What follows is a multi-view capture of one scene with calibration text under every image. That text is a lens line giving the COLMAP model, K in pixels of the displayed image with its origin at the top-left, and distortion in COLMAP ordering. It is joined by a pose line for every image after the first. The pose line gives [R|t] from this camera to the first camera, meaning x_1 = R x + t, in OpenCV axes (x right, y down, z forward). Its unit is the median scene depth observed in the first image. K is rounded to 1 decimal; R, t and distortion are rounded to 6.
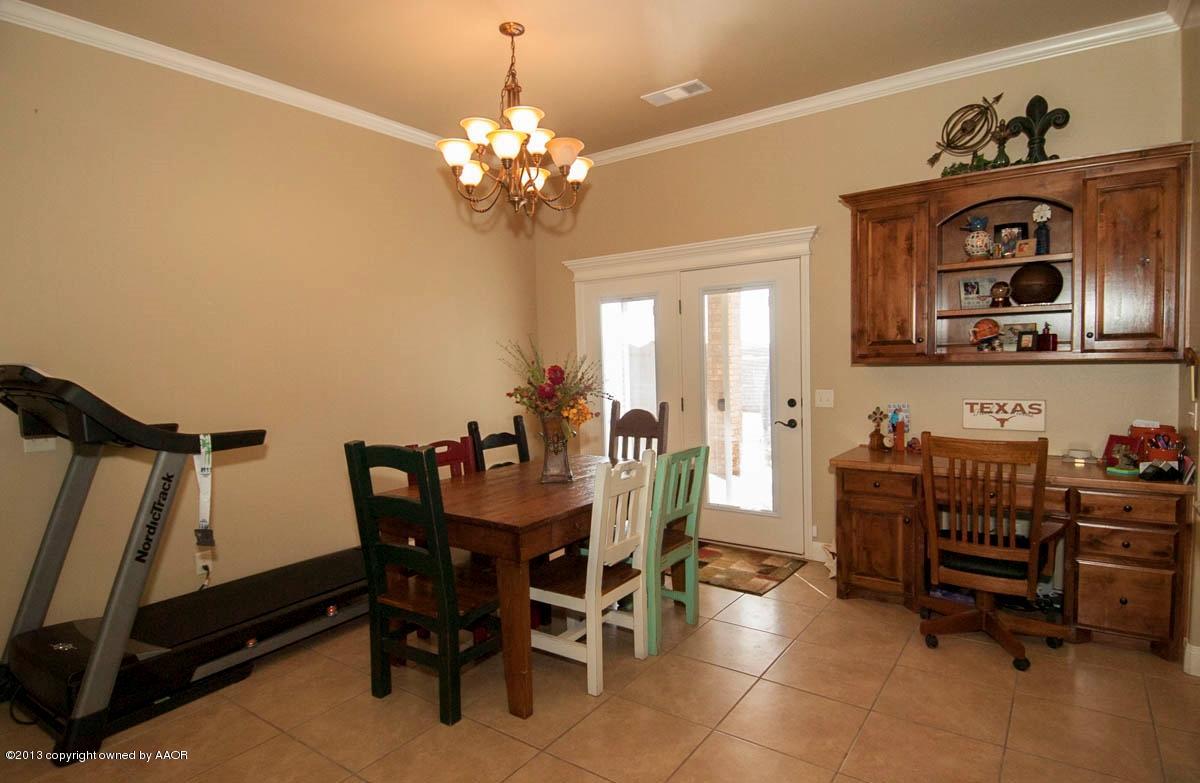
lens RADIAL K [[646.0, 0, 600.0], [0, 646.0, 391.5], [0, 0, 1]] dist [0.045751, -0.052454]
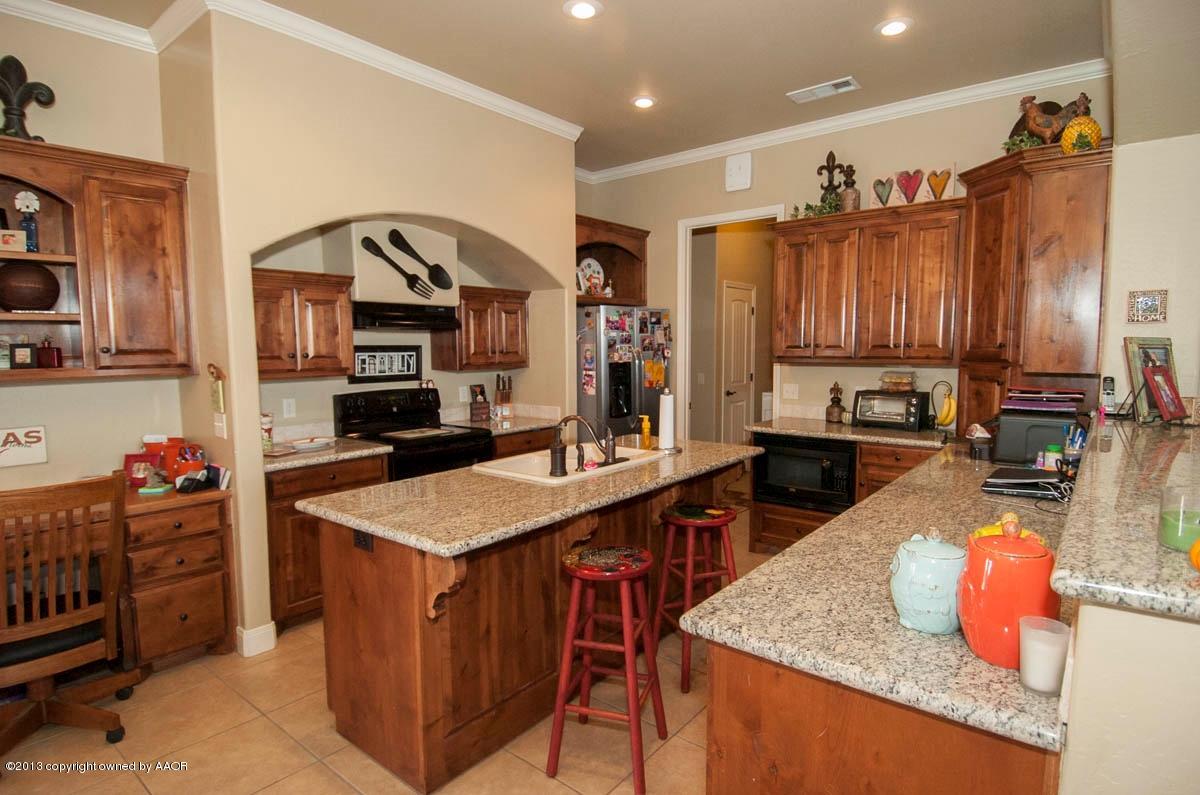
lens RADIAL K [[626.6, 0, 603.8], [0, 626.6, 400.1], [0, 0, 1]] dist [0.048266, -0.054198]
pose [[0.056295, -0.066464, 0.996200, -0.100107], [0.059413, 0.996237, 0.063109, -0.032042], [-0.996645, 0.055635, 0.060032, 0.261982]]
